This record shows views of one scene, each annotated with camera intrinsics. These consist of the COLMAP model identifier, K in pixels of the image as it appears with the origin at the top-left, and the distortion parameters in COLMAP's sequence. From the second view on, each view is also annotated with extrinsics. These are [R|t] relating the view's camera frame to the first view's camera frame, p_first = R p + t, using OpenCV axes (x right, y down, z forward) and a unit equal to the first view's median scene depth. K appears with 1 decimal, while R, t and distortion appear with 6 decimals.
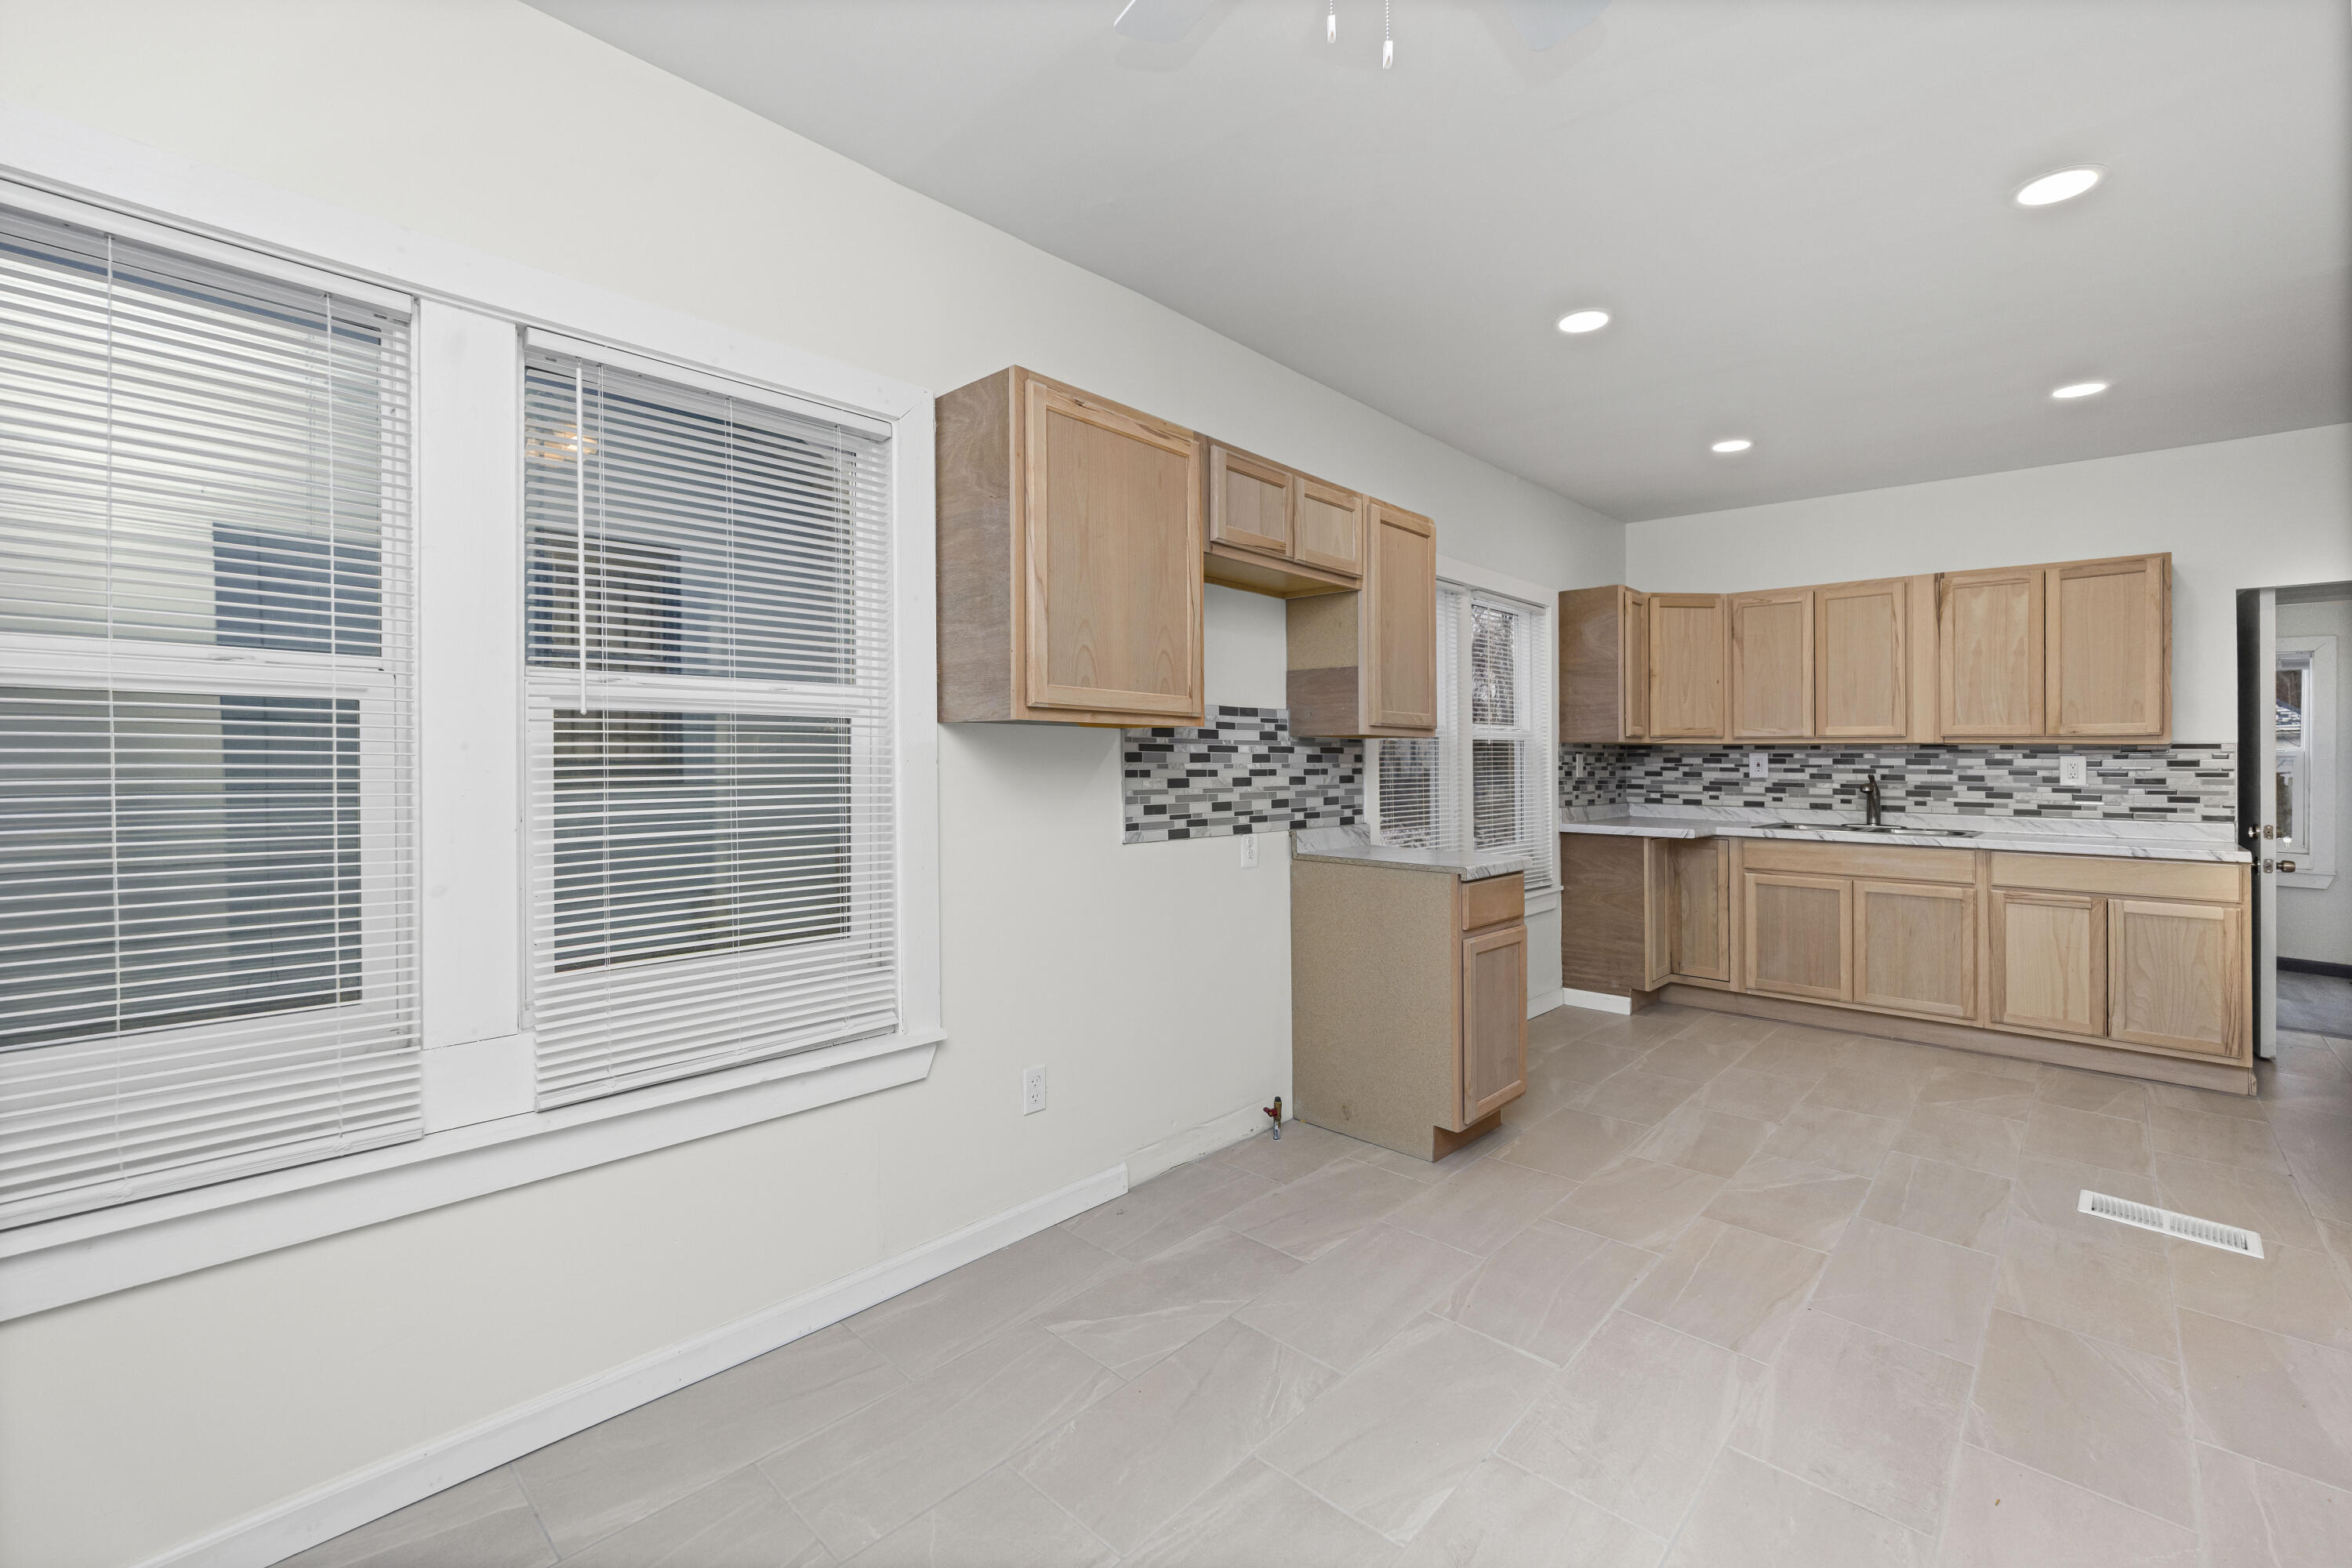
lens RADIAL K [[995.0, 0, 1178.4], [0, 995.0, 766.2], [0, 0, 1]] dist [-0.000801, -0.000432]
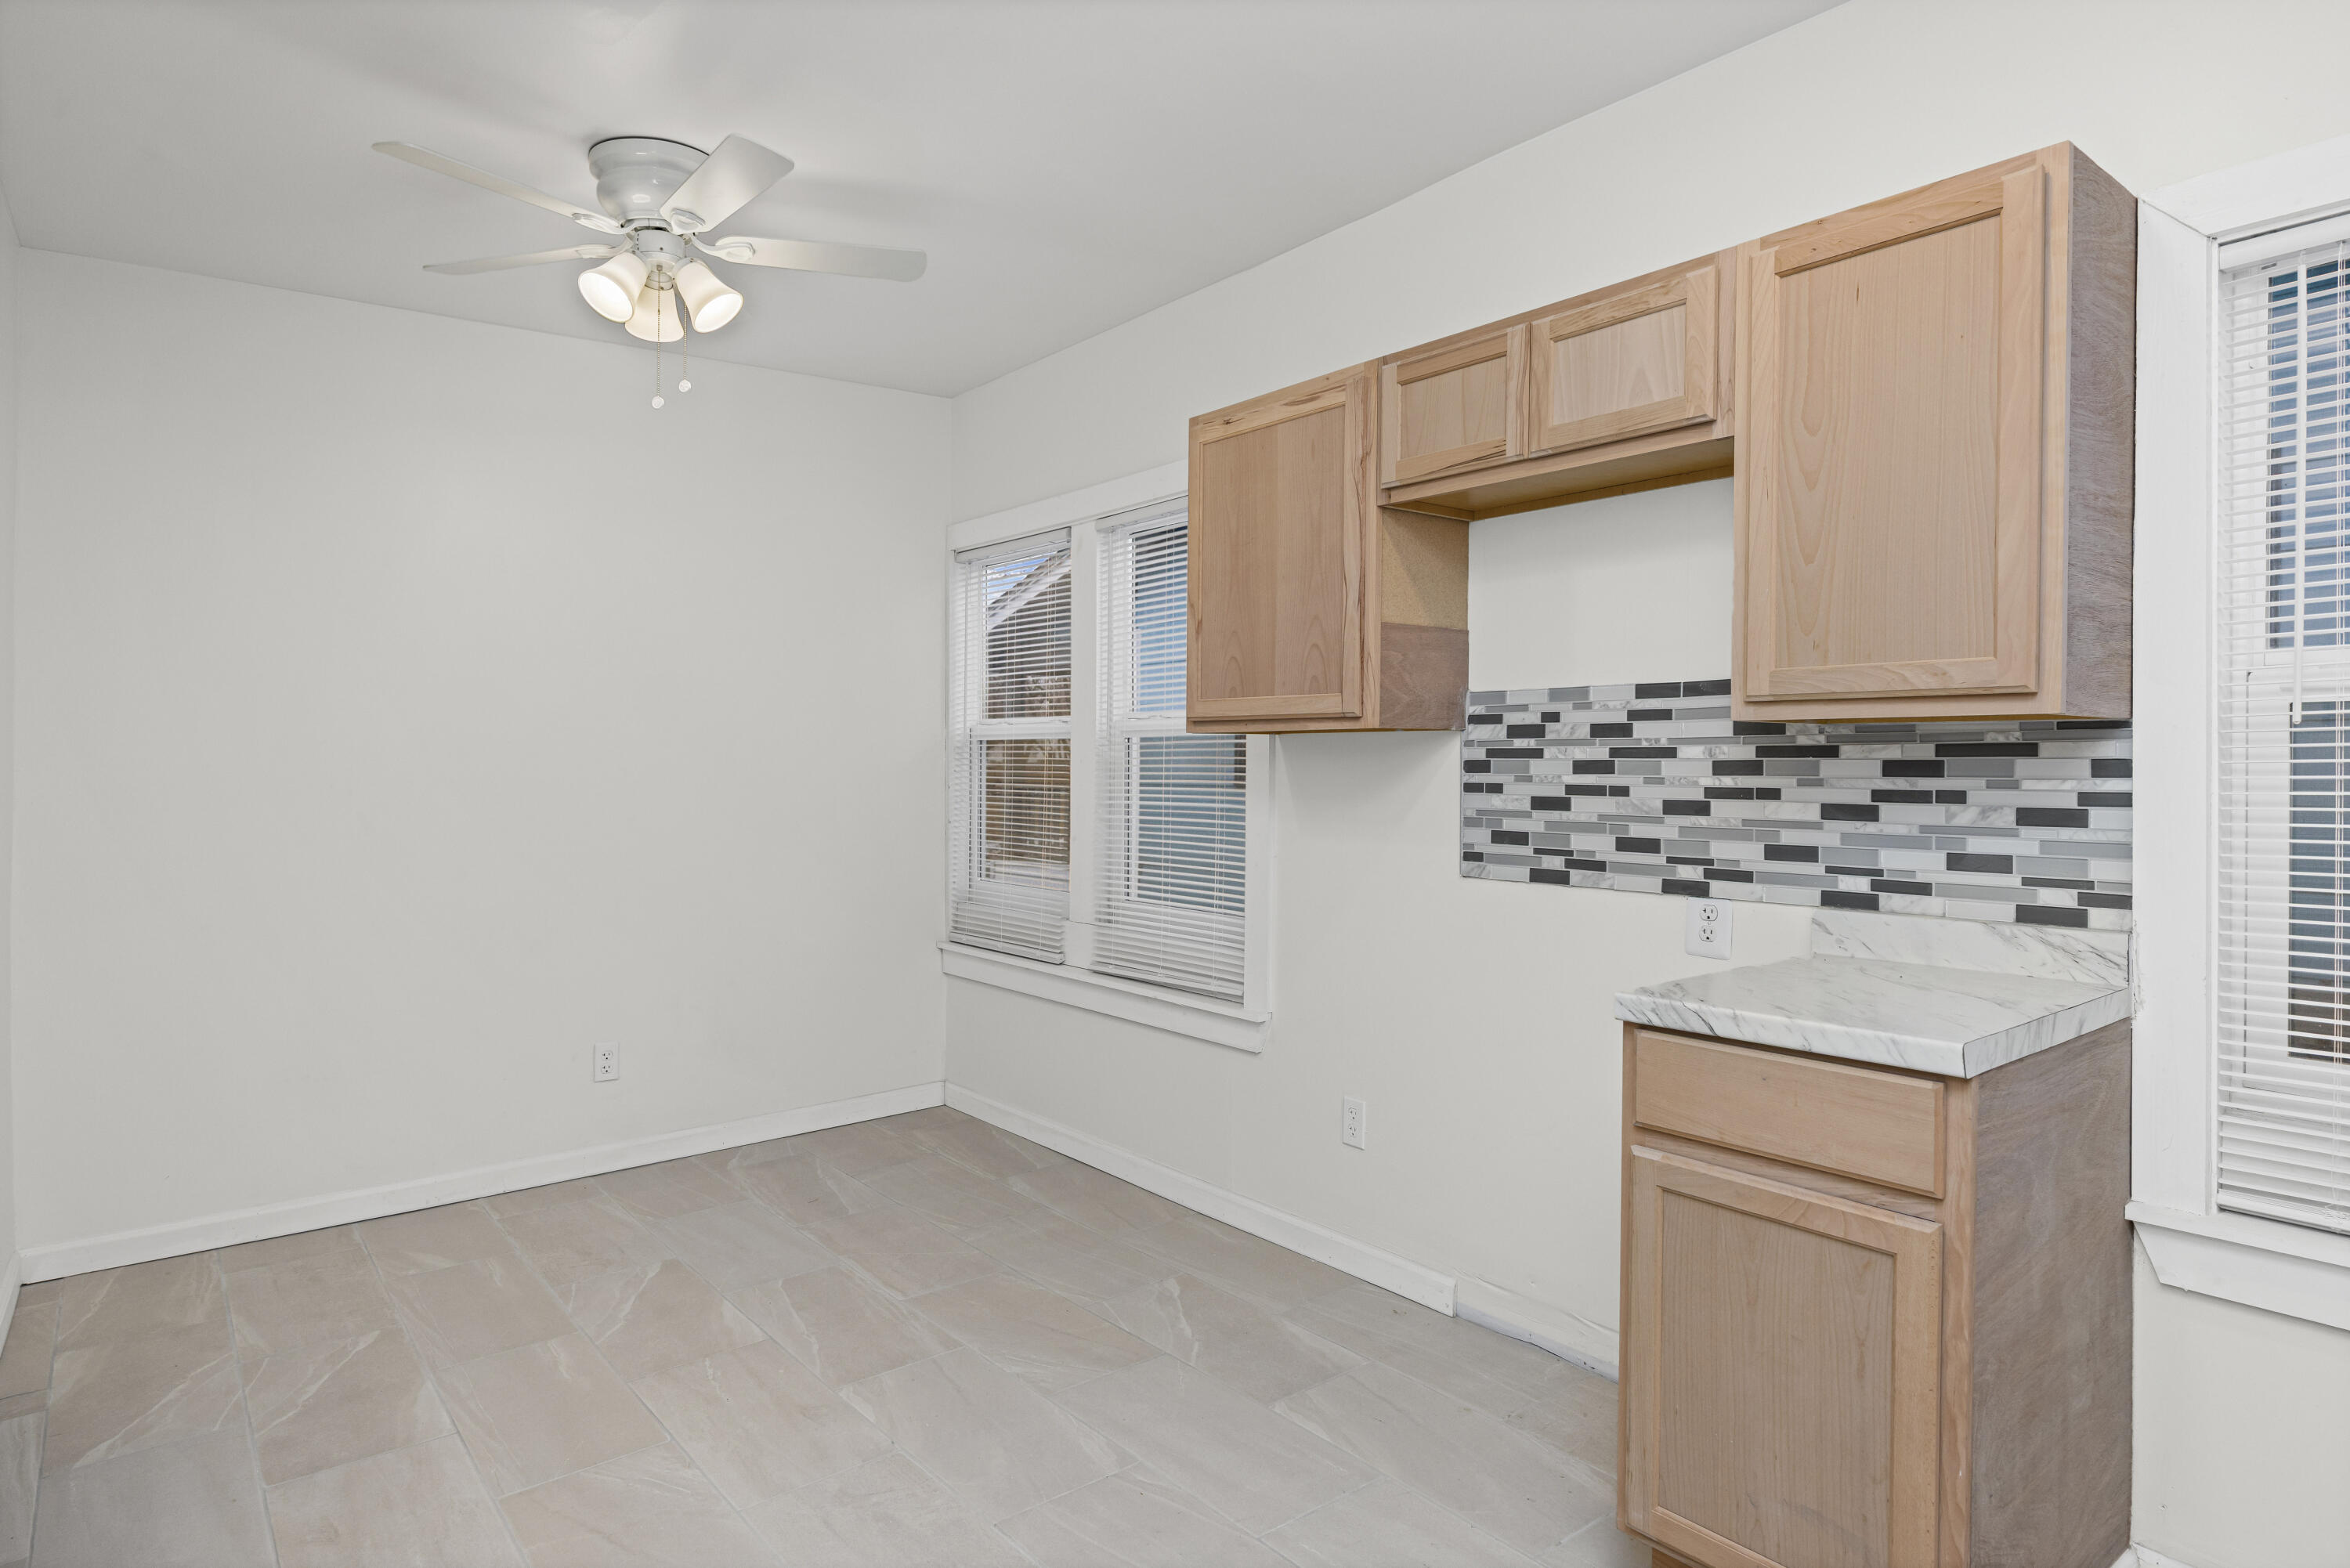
lens RADIAL K [[1325.5, 0, 1175.0], [0, 1325.5, 784.0], [0, 0, 1]] dist [0.000912, 0.000033]
pose [[-0.149326, 0.009312, -0.988744, 0.933615], [-0.010658, 0.999882, 0.011027, -0.003950], [0.988731, 0.012185, -0.149209, 0.855992]]
